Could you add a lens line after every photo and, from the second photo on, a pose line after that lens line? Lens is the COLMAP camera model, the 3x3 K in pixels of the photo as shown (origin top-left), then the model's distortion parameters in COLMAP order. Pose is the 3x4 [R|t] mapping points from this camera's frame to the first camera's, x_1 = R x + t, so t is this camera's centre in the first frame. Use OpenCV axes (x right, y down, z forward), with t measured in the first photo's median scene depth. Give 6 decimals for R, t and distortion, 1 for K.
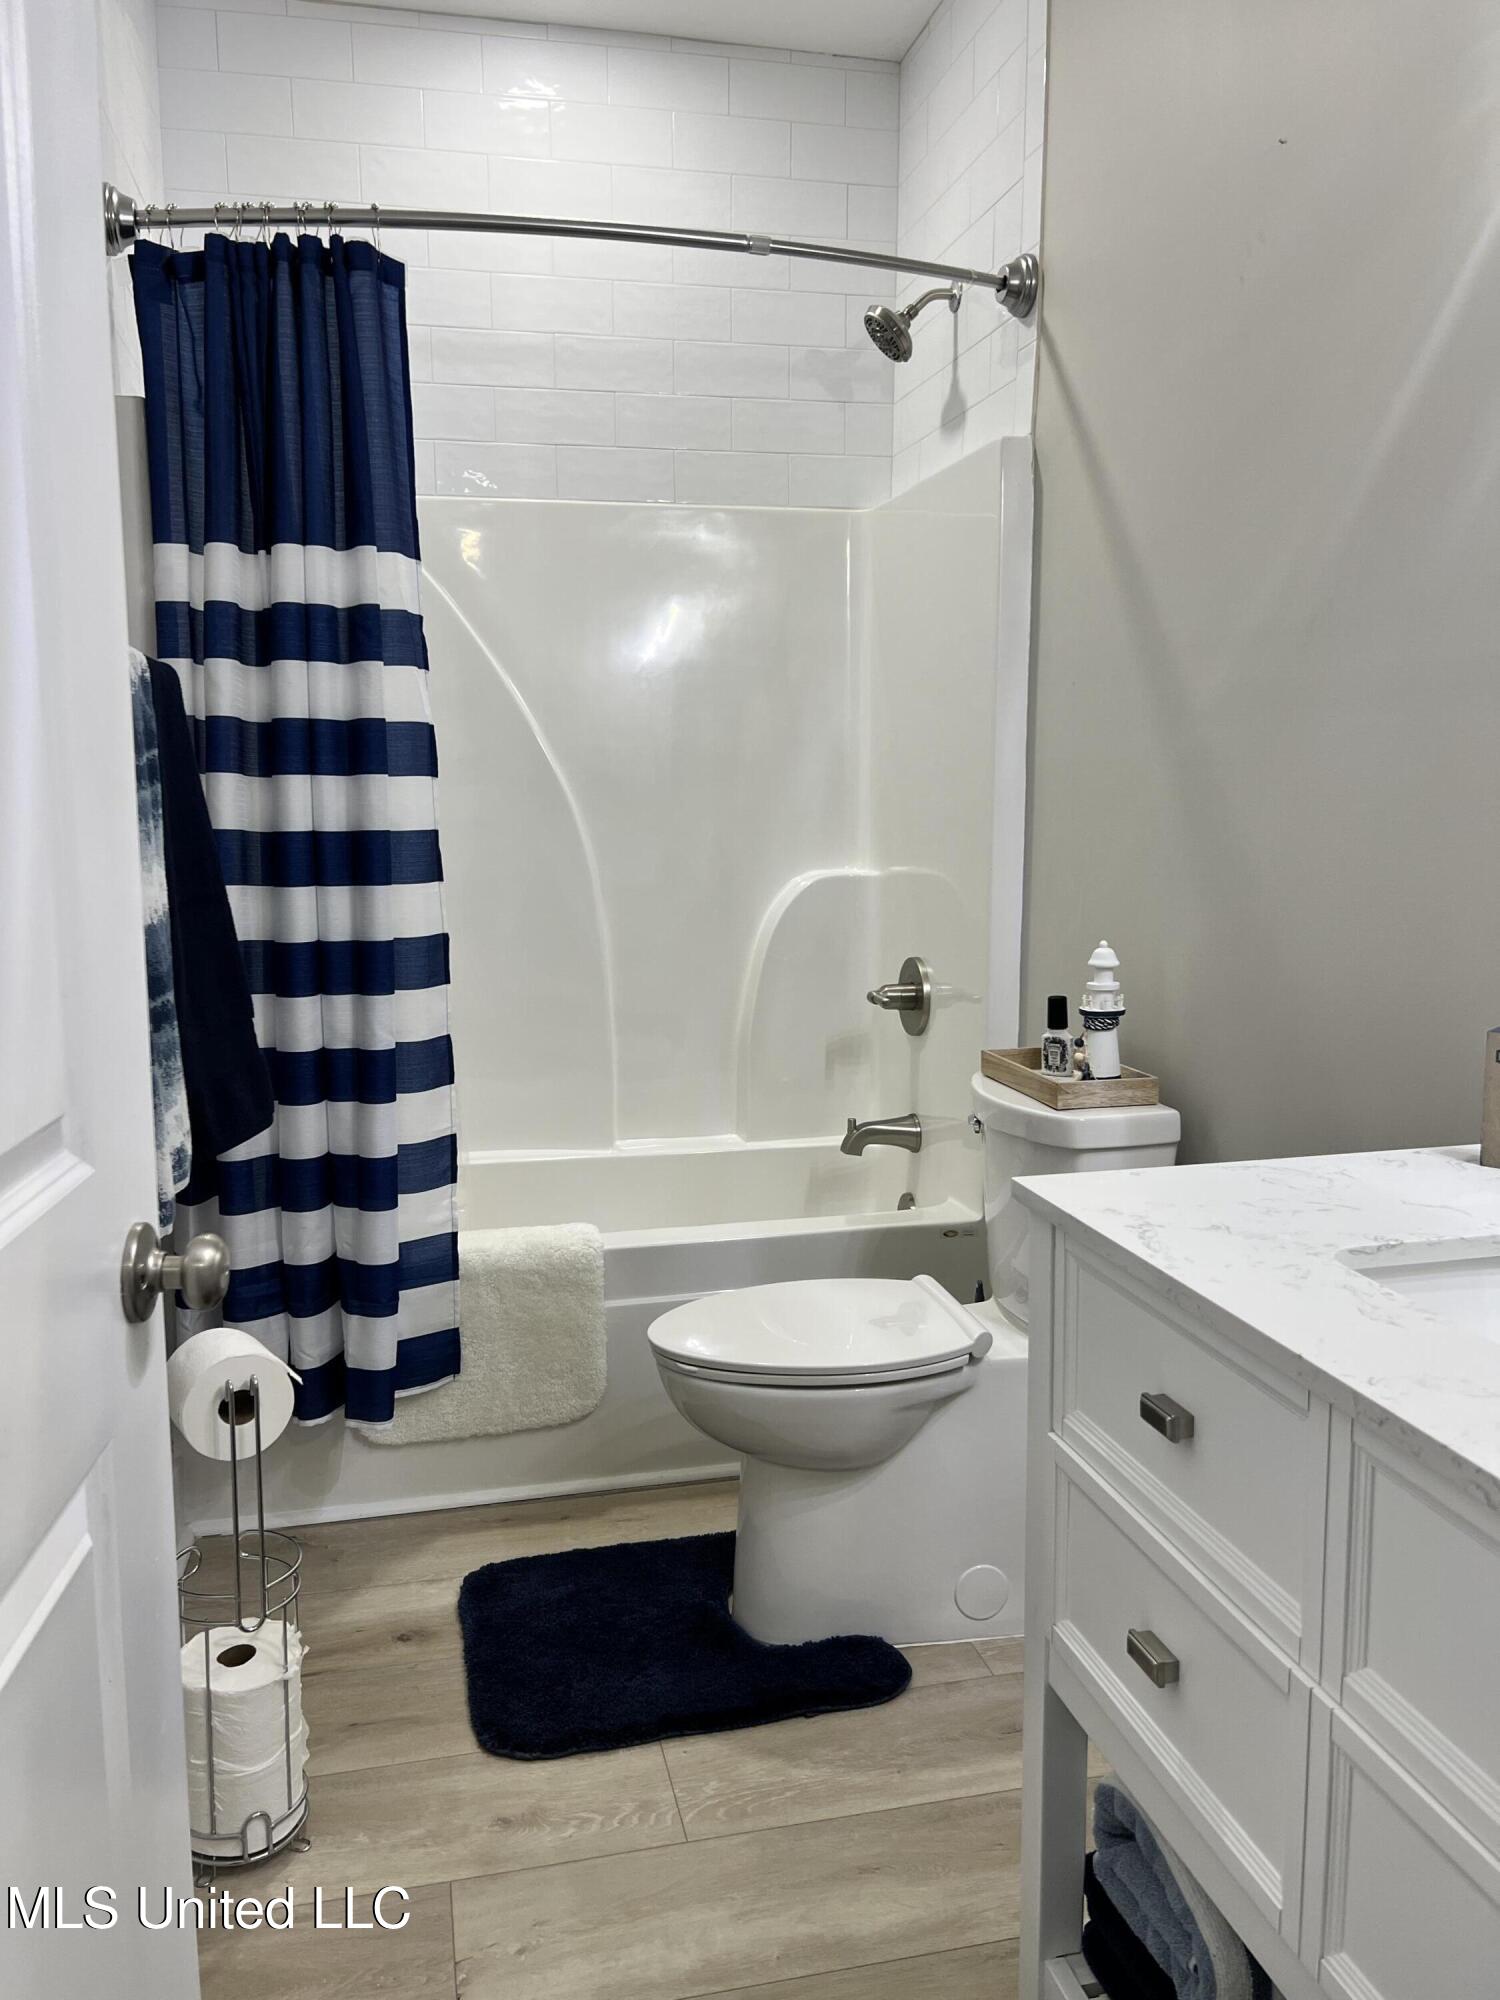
lens RADIAL K [[1537.0, 0, 755.8], [0, 1537.0, 985.6], [0, 0, 1]] dist [0.049191, -0.048630]
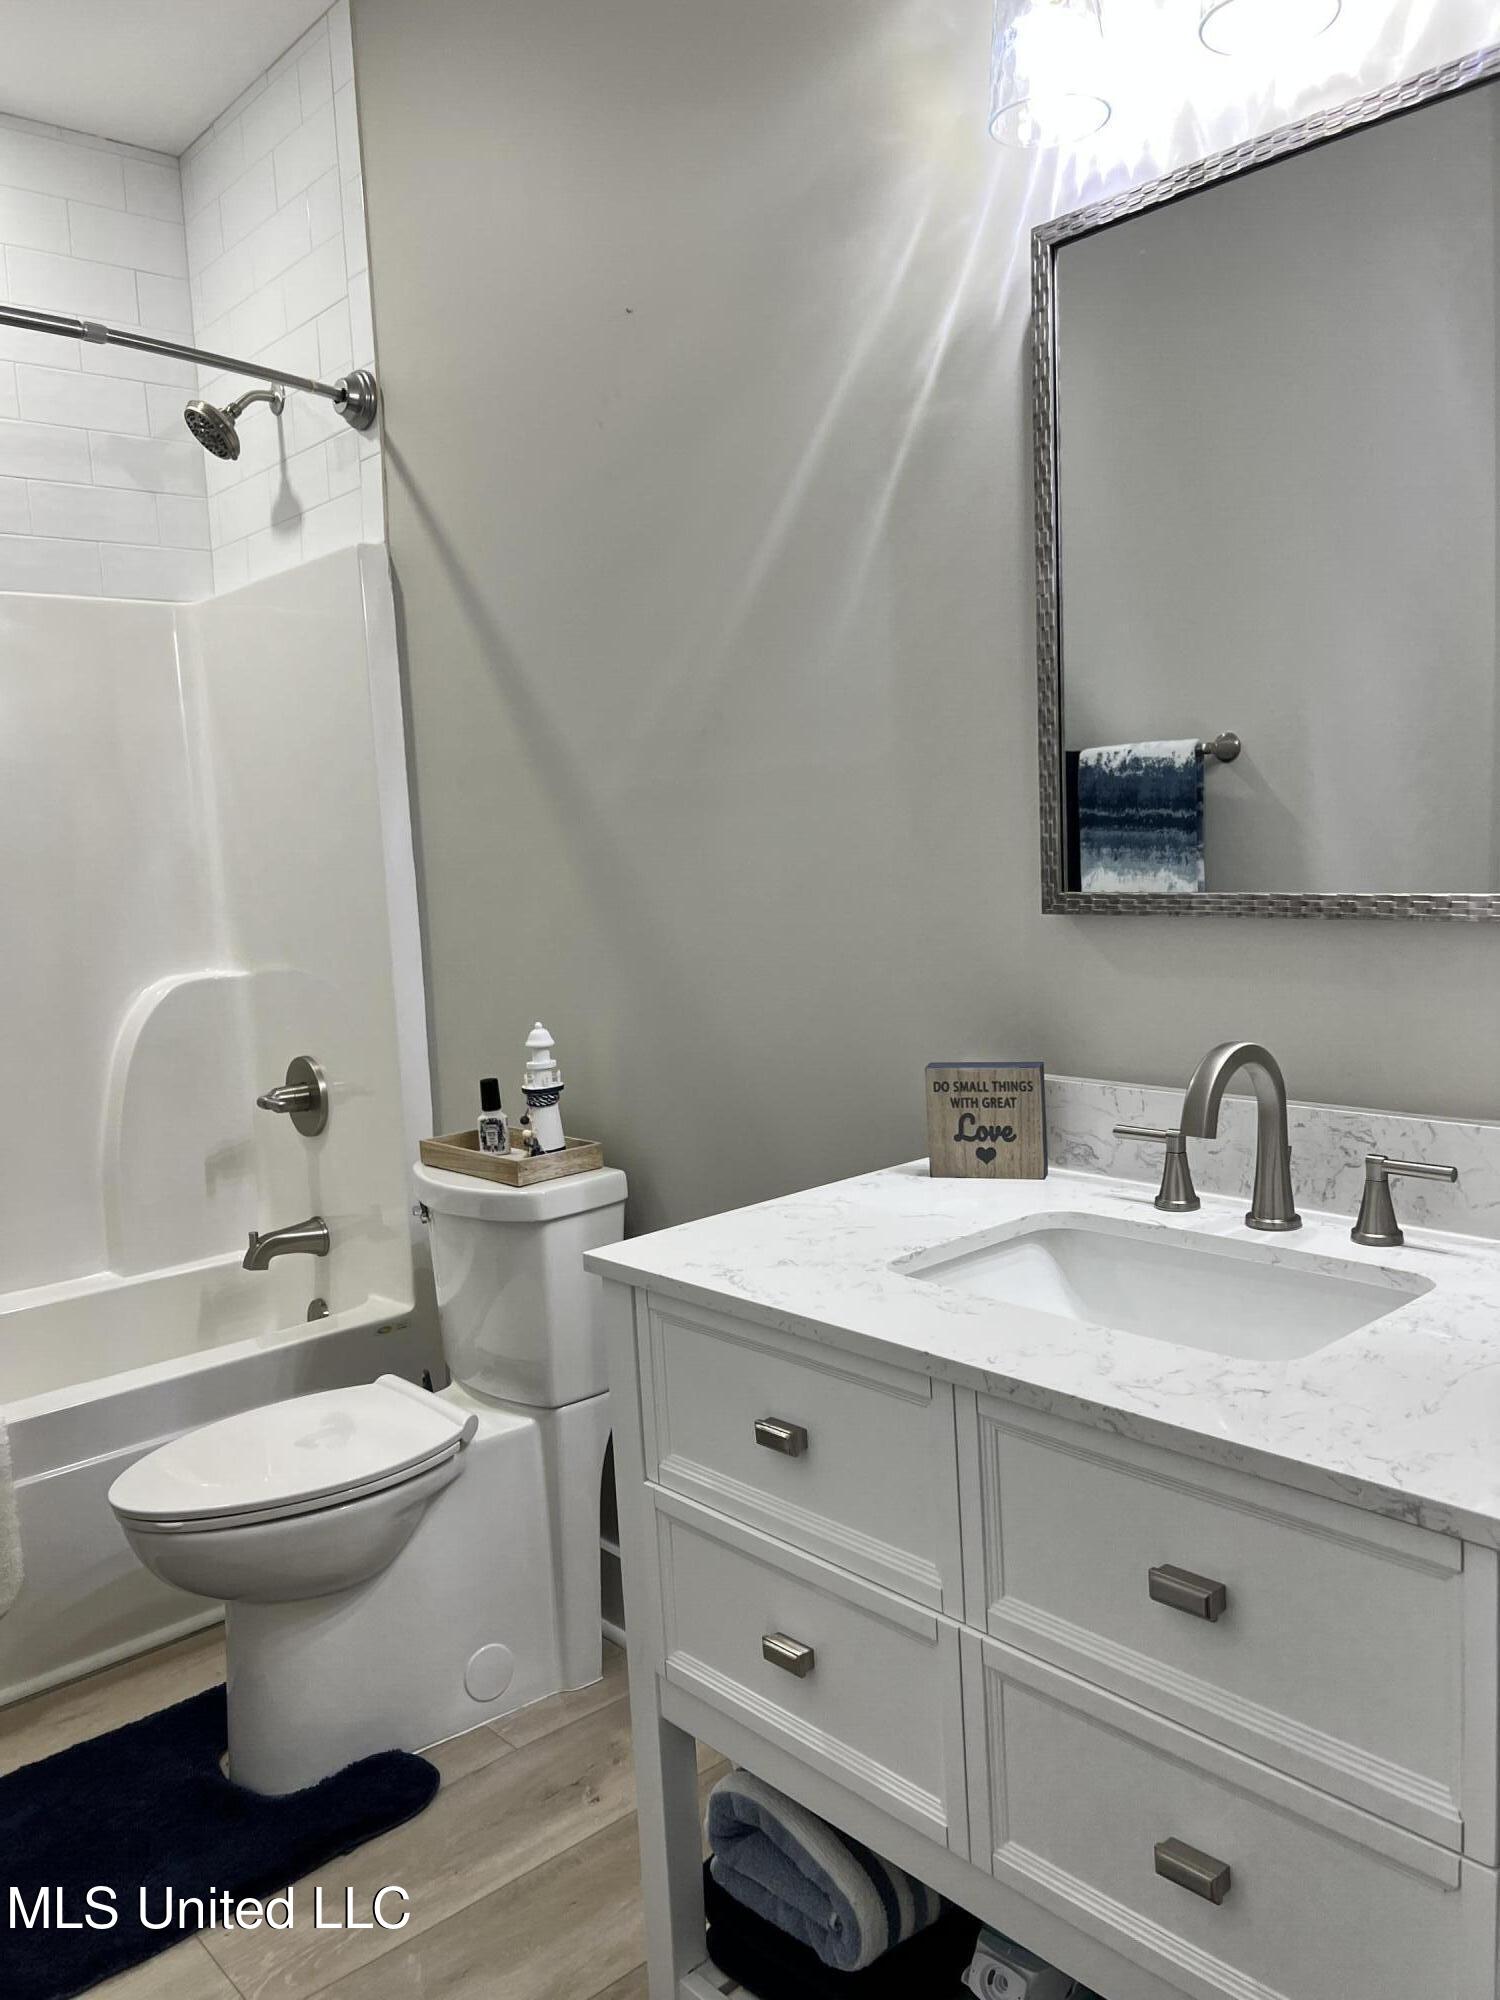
lens RADIAL K [[1537.0, 0, 748.9], [0, 1537.0, 990.2], [0, 0, 1]] dist [0.049191, -0.048630]
pose [[0.877163, -0.087923, 0.472075, -0.145872], [0.109209, 0.993859, -0.017817, -0.016219], [-0.467609, 0.067184, 0.881378, -0.005383]]
